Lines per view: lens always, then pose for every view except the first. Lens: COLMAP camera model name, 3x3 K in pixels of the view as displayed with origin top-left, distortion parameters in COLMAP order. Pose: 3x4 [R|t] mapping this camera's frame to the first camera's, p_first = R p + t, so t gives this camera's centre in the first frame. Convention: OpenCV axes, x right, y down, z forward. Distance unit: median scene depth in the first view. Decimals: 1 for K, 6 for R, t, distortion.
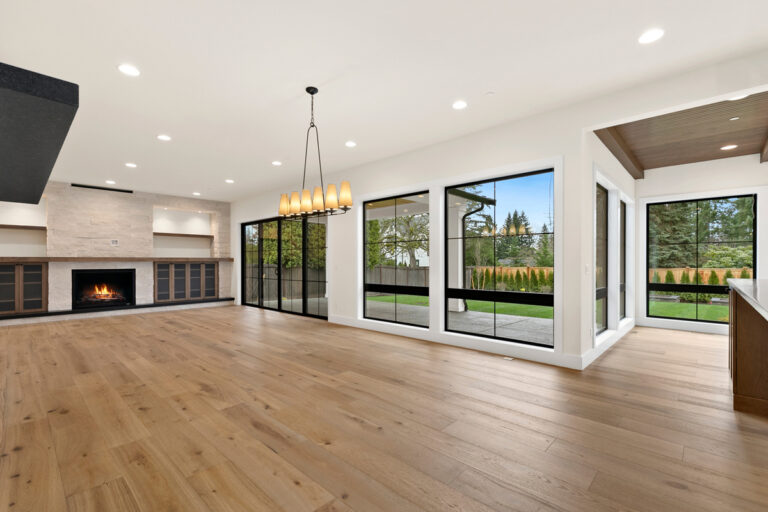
lens RADIAL K [[346.1, 0, 384.0], [0, 346.1, 263.6], [0, 0, 1]] dist [0.005135, 0.000390]
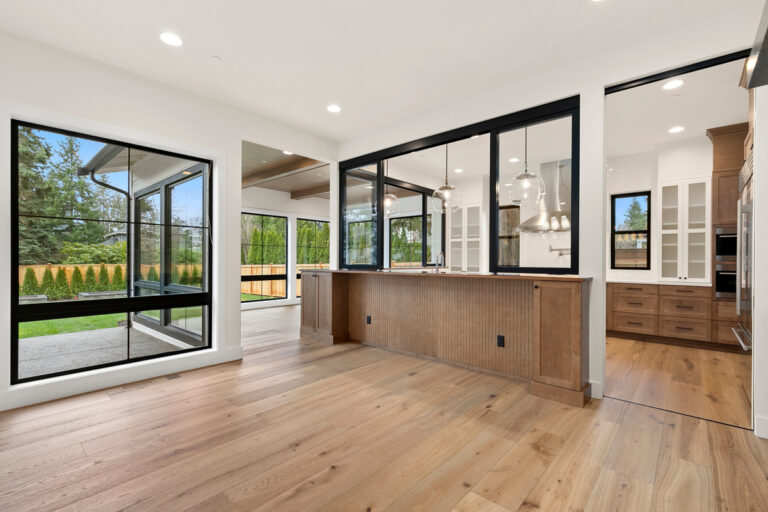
lens RADIAL K [[347.7, 0, 383.0], [0, 347.7, 259.9], [0, 0, 1]] dist [0.007201, -0.000225]
pose [[-0.027751, 0.000661, 0.999615, -0.236559], [-0.000877, 0.999999, -0.000686, 0.000080], [-0.999614, -0.000896, -0.027750, 0.264356]]
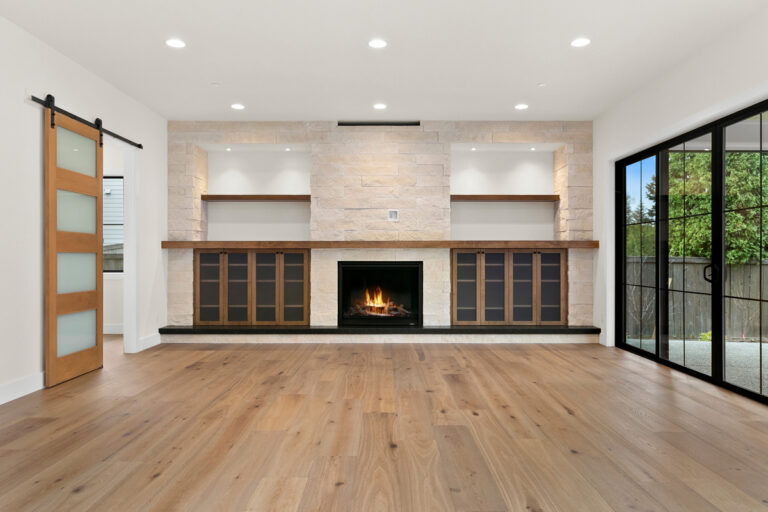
lens RADIAL K [[538.6, 0, 384.0], [0, 538.6, 256.0], [0, 0, 1]] dist [-0.001971, -0.000349]
pose [[0.682830, 0.002400, -0.730574, -0.128351], [-0.005215, 0.999985, -0.001589, 0.007778], [0.730559, 0.004895, 0.682832, 0.360958]]
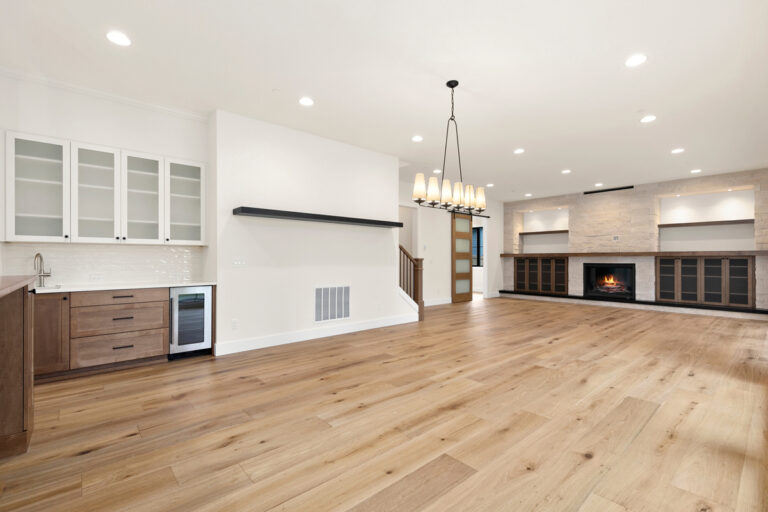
lens RADIAL K [[345.6, 0, 383.7], [0, 345.6, 258.9], [0, 0, 1]] dist [0.008077, 0.000140]
pose [[-0.097441, 0.002427, -0.995238, 0.336343], [-0.004387, 0.999986, 0.002868, 0.001905], [0.995232, 0.004645, -0.097429, 0.372756]]
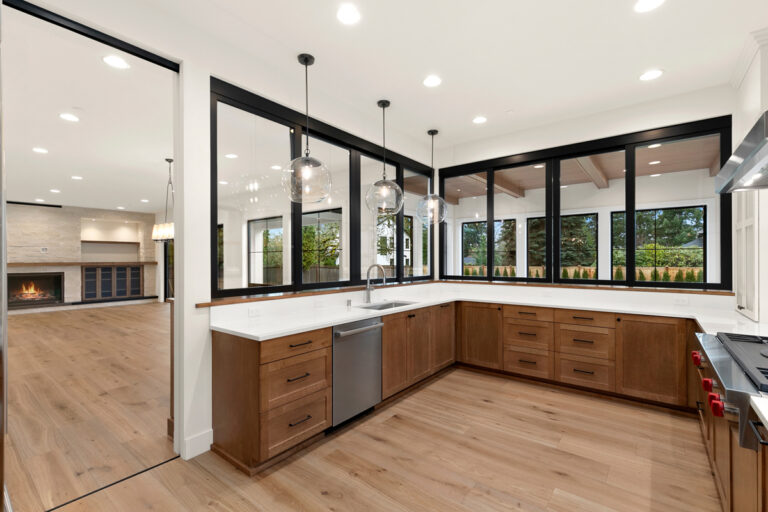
lens RADIAL K [[347.7, 0, 383.0], [0, 347.7, 259.9], [0, 0, 1]] dist [0.007201, -0.000225]
pose [[0.996396, -0.003469, 0.084754, 0.254200], [0.003841, 0.999984, -0.004233, -0.016621], [-0.084738, 0.004543, 0.996393, -0.265656]]
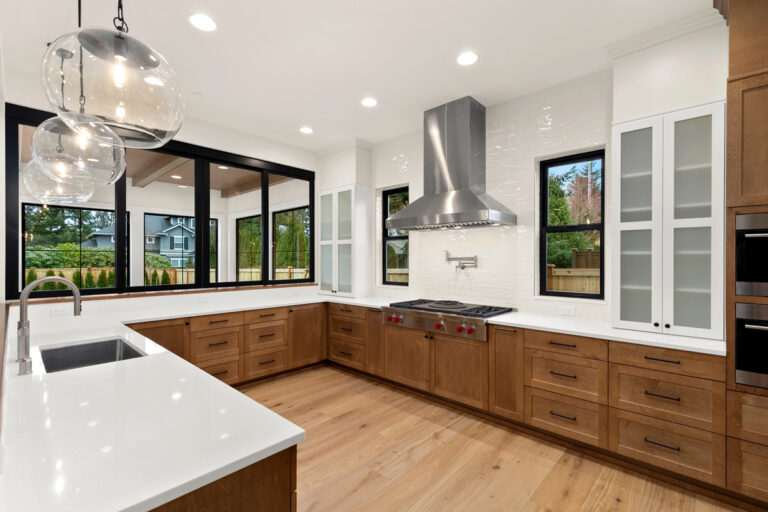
lens RADIAL K [[345.6, 0, 383.7], [0, 345.6, 258.9], [0, 0, 1]] dist [0.008077, 0.000140]
pose [[0.004591, -0.000020, 0.999989, 0.070226], [0.003659, 0.999993, 0.000003, -0.023149], [-0.999983, 0.003659, 0.004591, -0.045417]]
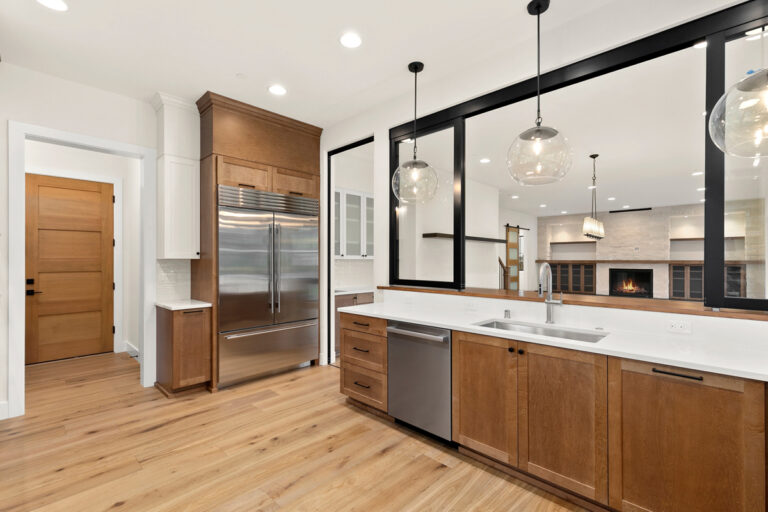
lens RADIAL K [[347.7, 0, 383.0], [0, 347.7, 259.9], [0, 0, 1]] dist [0.007201, -0.000225]
pose [[-0.017715, 0.003141, -0.999838, 0.557718], [-0.006811, 0.999971, 0.003262, -0.016420], [0.999820, 0.006868, -0.017693, 0.041355]]
